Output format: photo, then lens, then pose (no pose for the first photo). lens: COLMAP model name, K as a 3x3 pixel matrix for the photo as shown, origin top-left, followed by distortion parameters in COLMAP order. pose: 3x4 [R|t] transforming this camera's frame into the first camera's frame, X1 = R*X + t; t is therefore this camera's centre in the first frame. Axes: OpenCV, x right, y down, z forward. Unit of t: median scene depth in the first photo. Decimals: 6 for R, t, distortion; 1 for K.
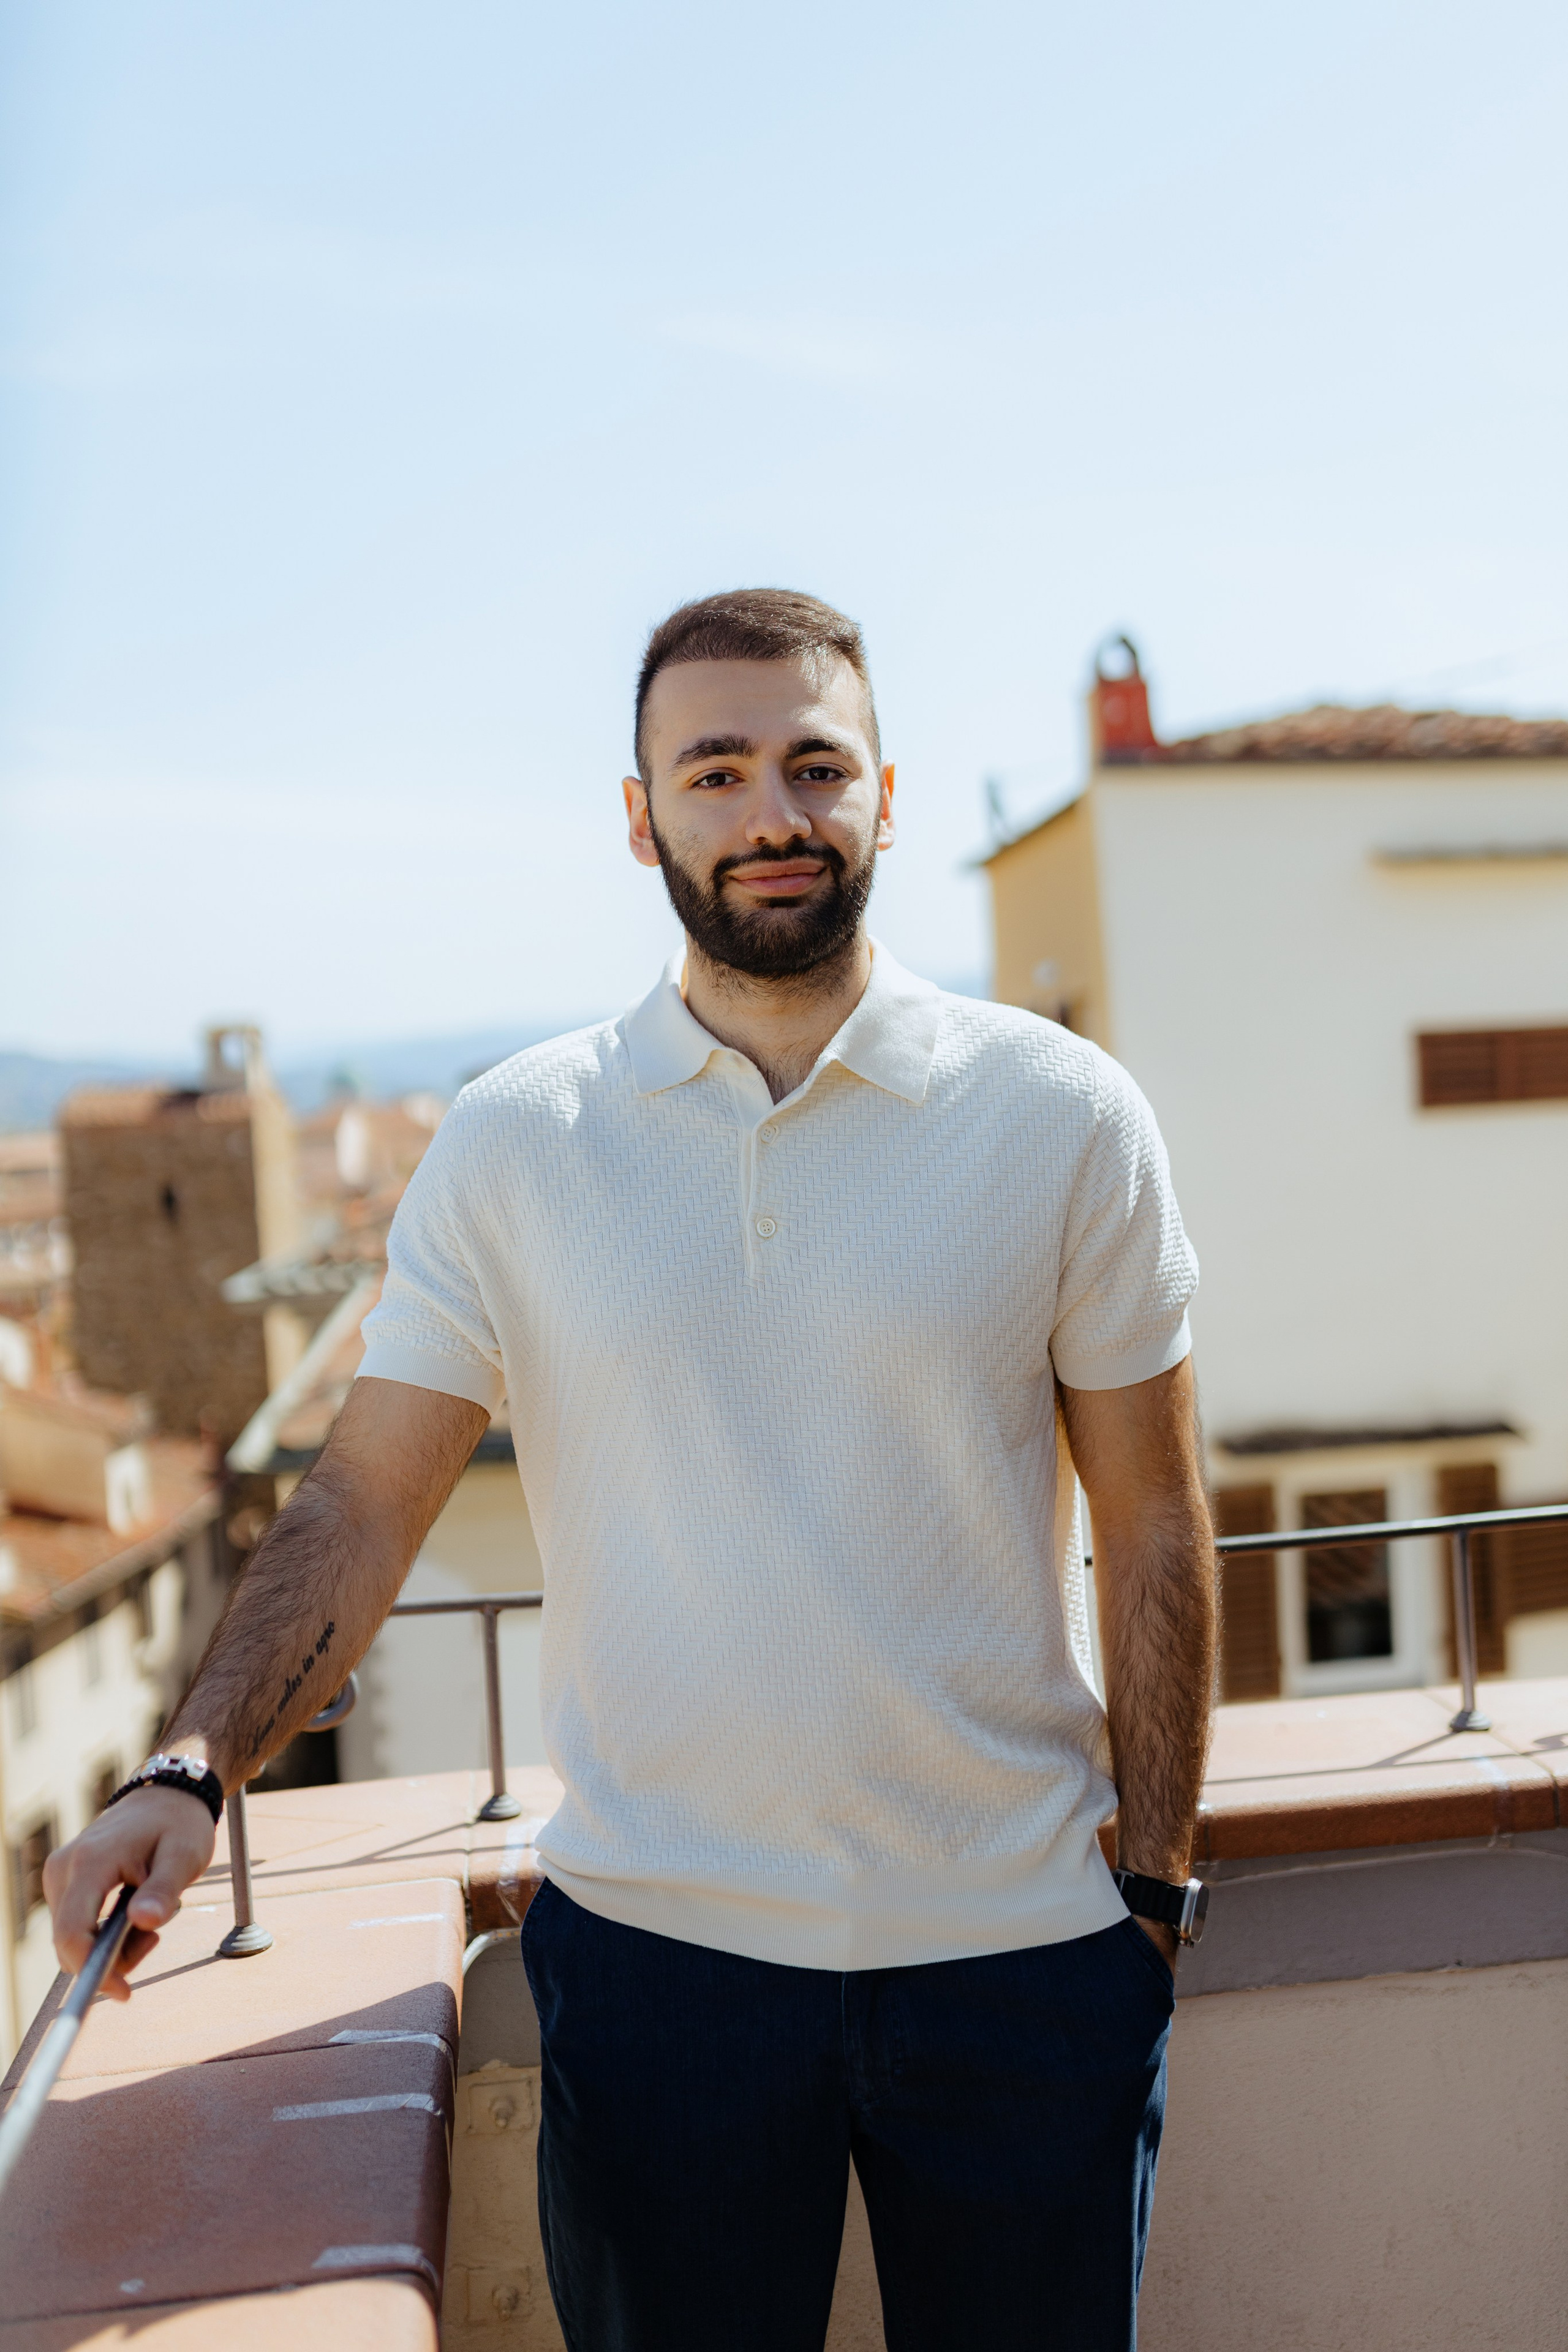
lens RADIAL K [[2305.8, 0, 777.8], [0, 2305.8, 1183.5], [0, 0, 1]] dist [-0.003718, 0.002284]
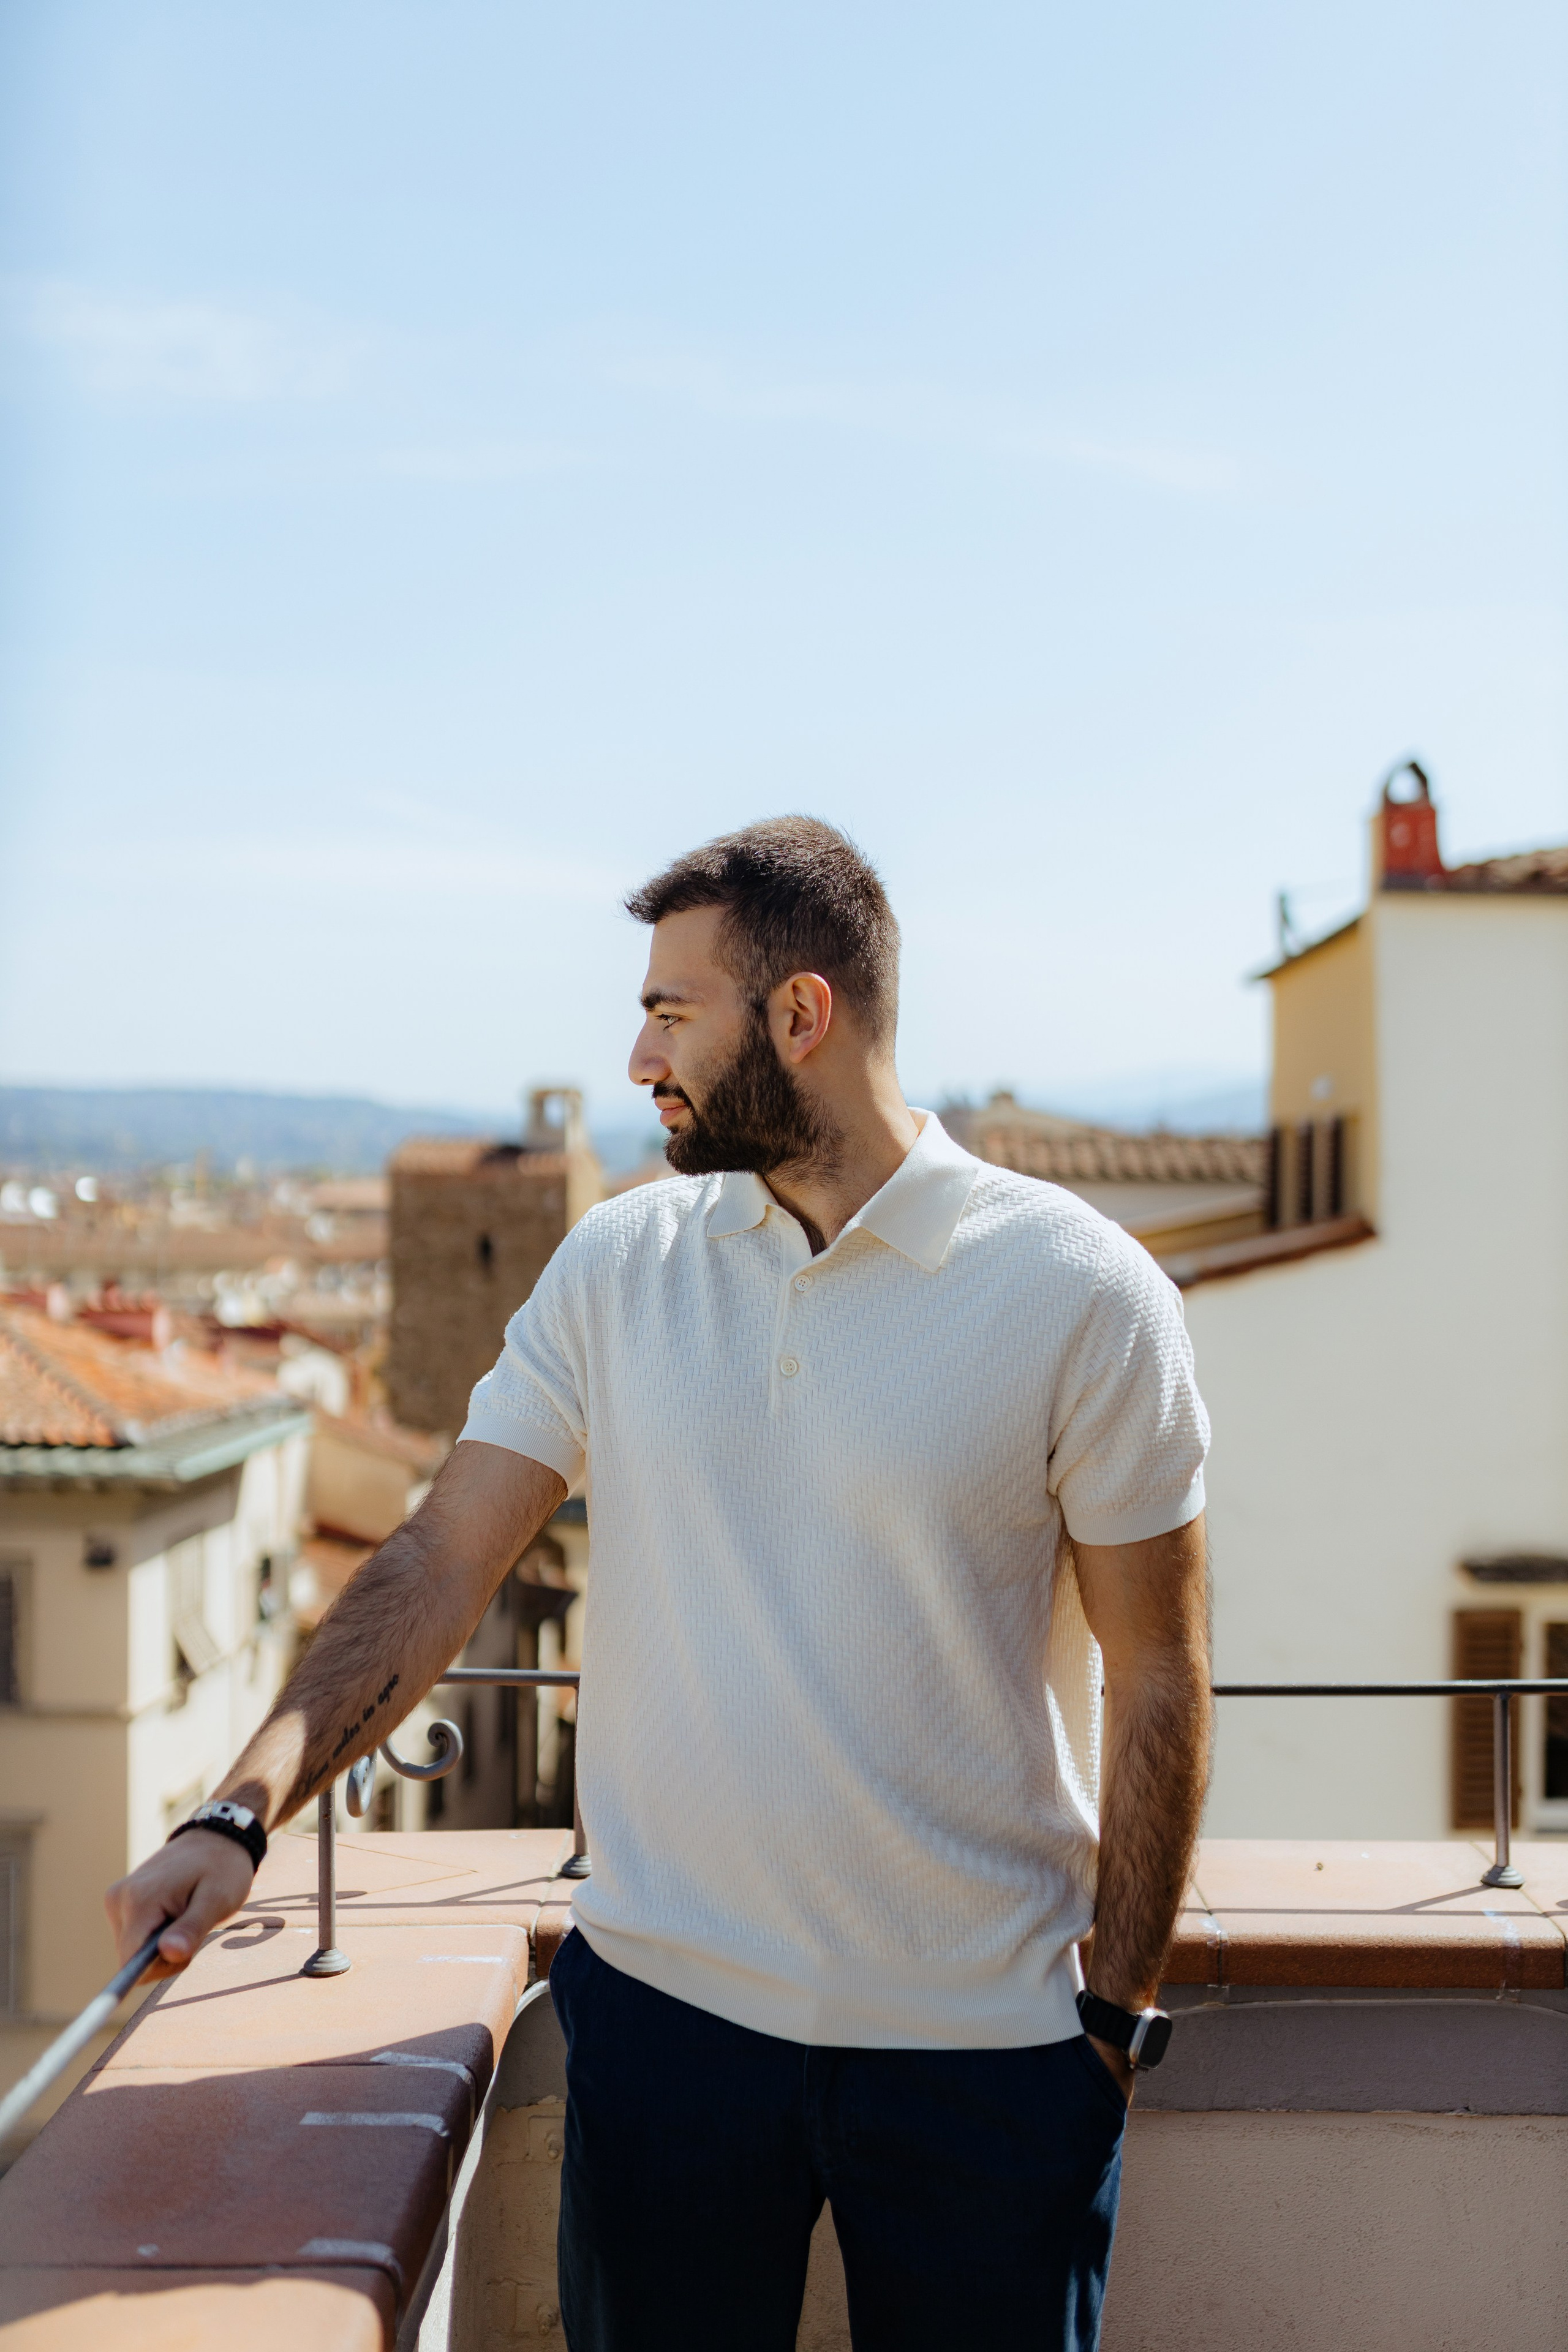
lens RADIAL K [[2256.7, 0, 779.5], [0, 2256.7, 1202.5], [0, 0, 1]] dist [-0.002181, -0.008653]
pose [[0.989052, 0.062022, -0.133899, 0.100605], [-0.065339, 0.997652, -0.020516, -0.030201], [0.132313, 0.029040, 0.990783, -0.065242]]
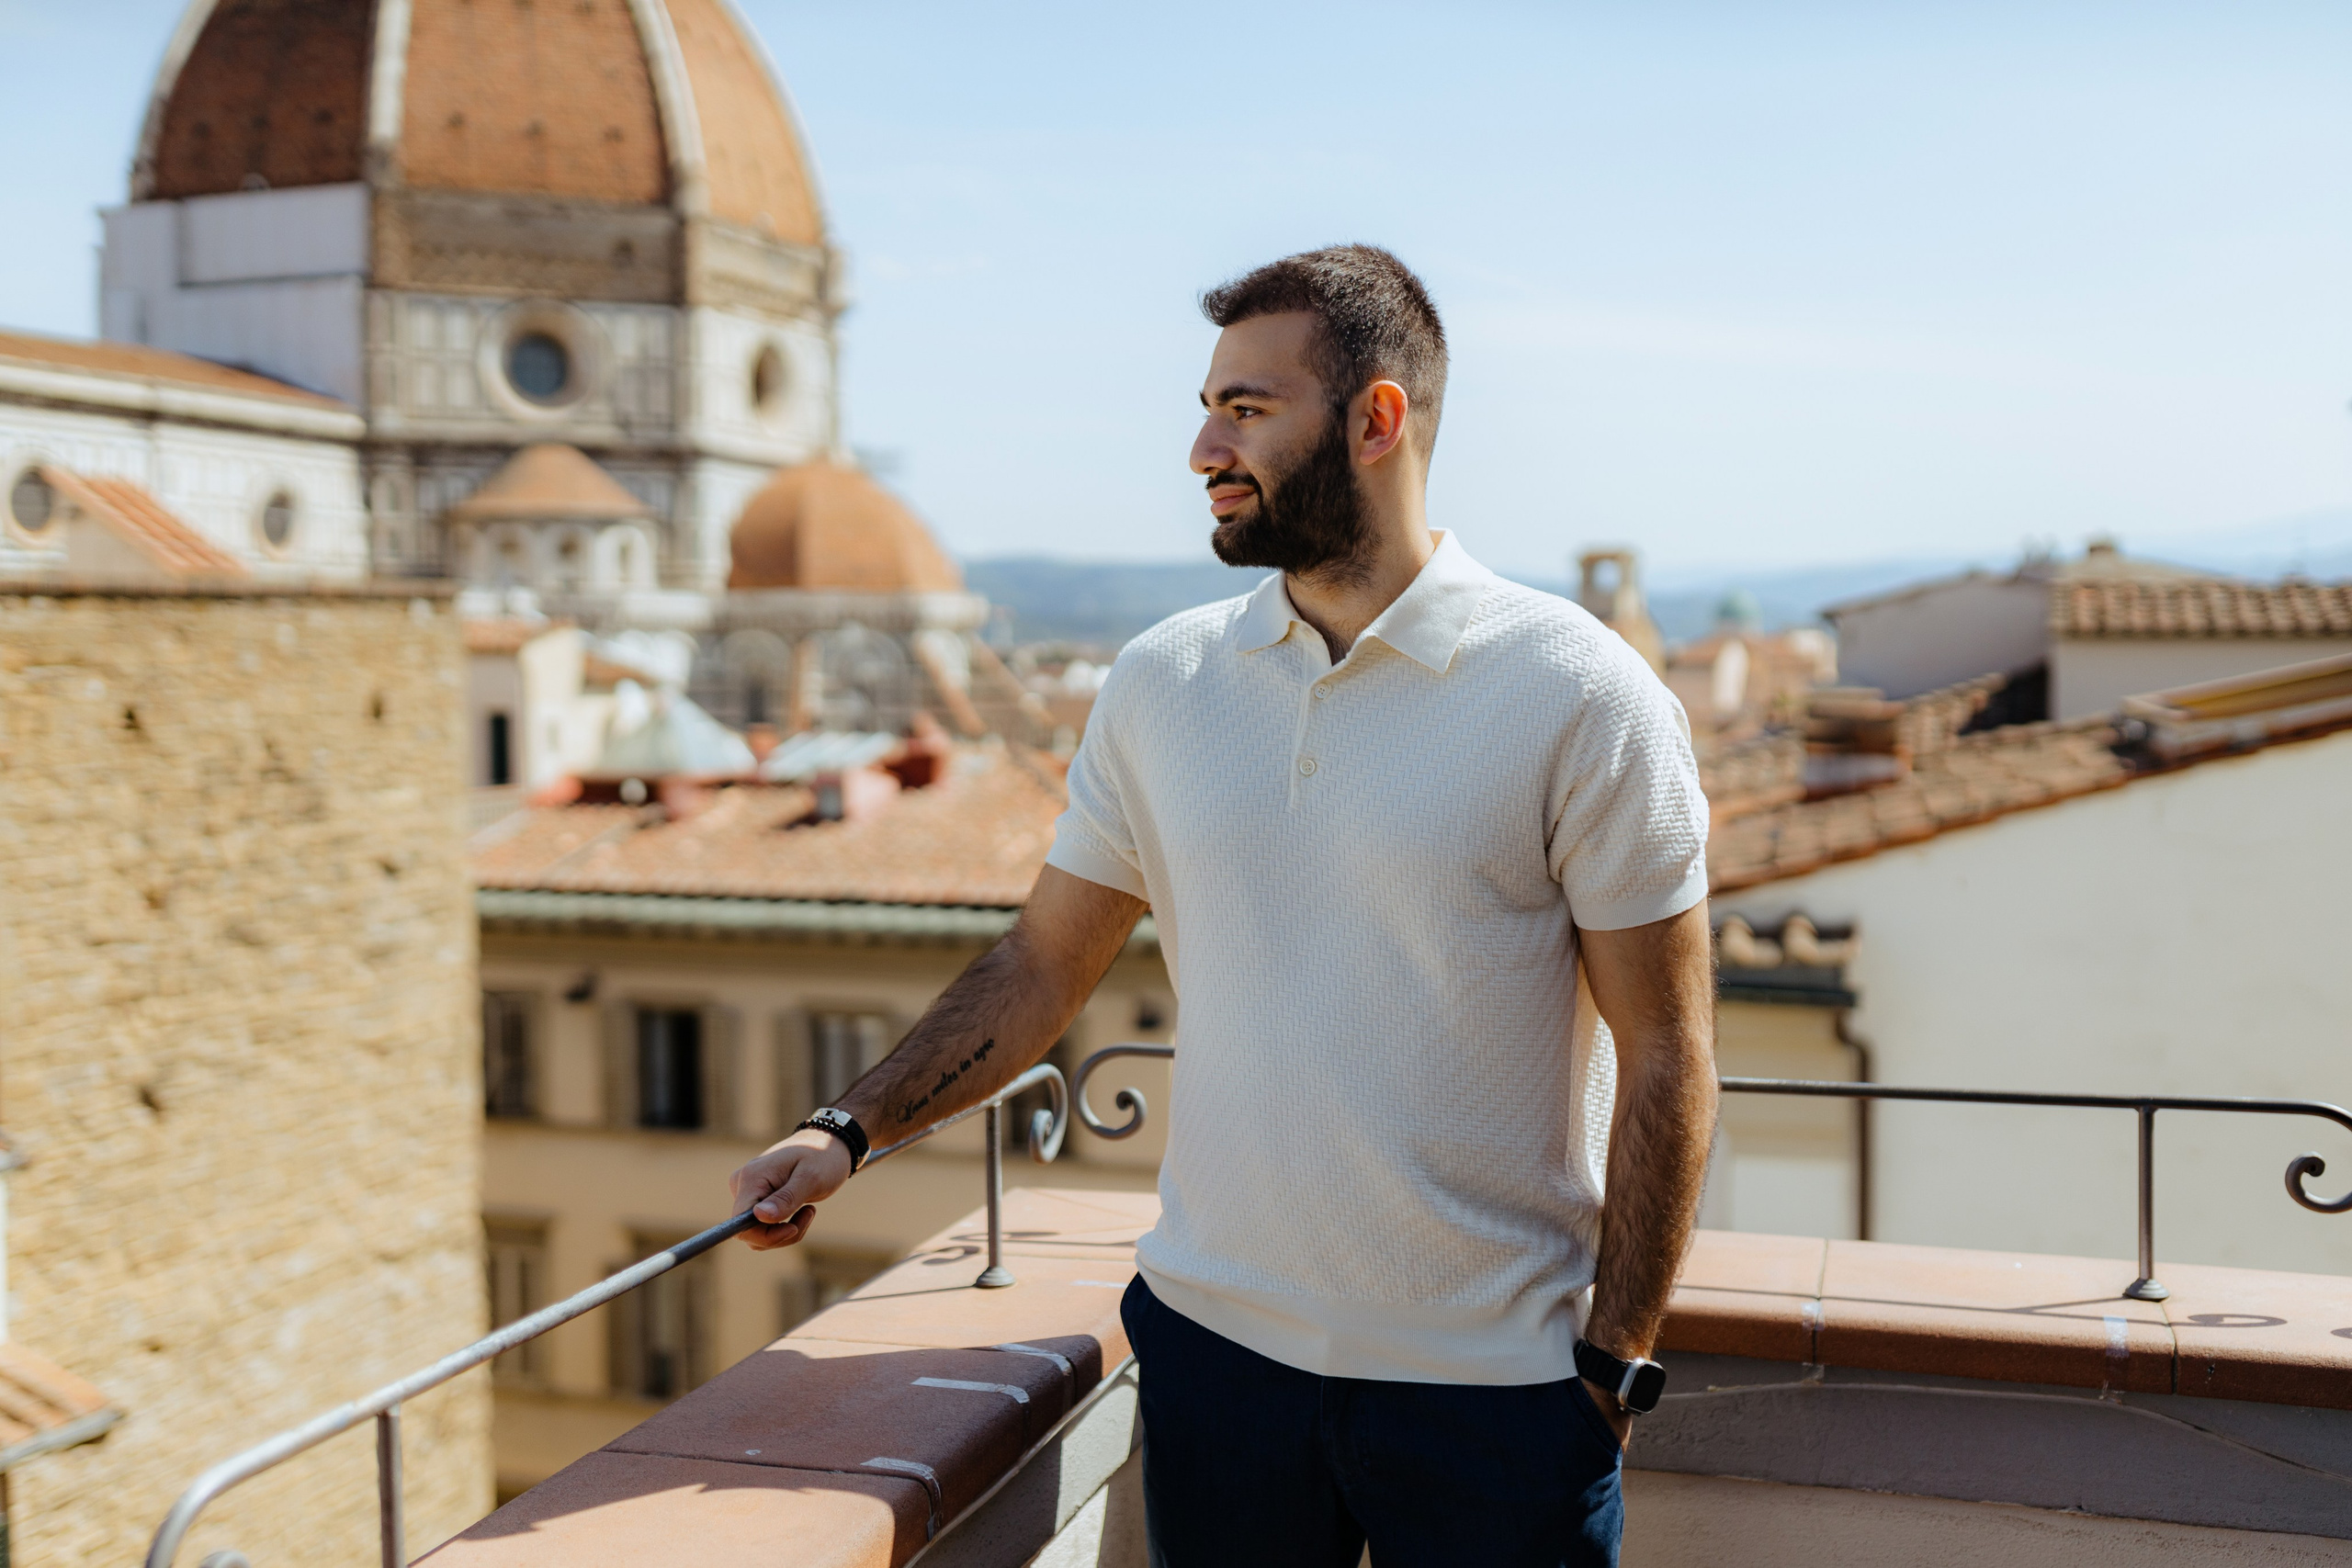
lens RADIAL K [[2318.8, 0, 1171.5], [0, 2318.8, 773.5], [0, 0, 1]] dist [-0.002475, 0.023904]
pose [[0.907957, 0.068591, -0.413412, 0.340315], [-0.057253, 0.997567, 0.039769, -0.017092], [0.415134, -0.012440, 0.909675, -0.141852]]
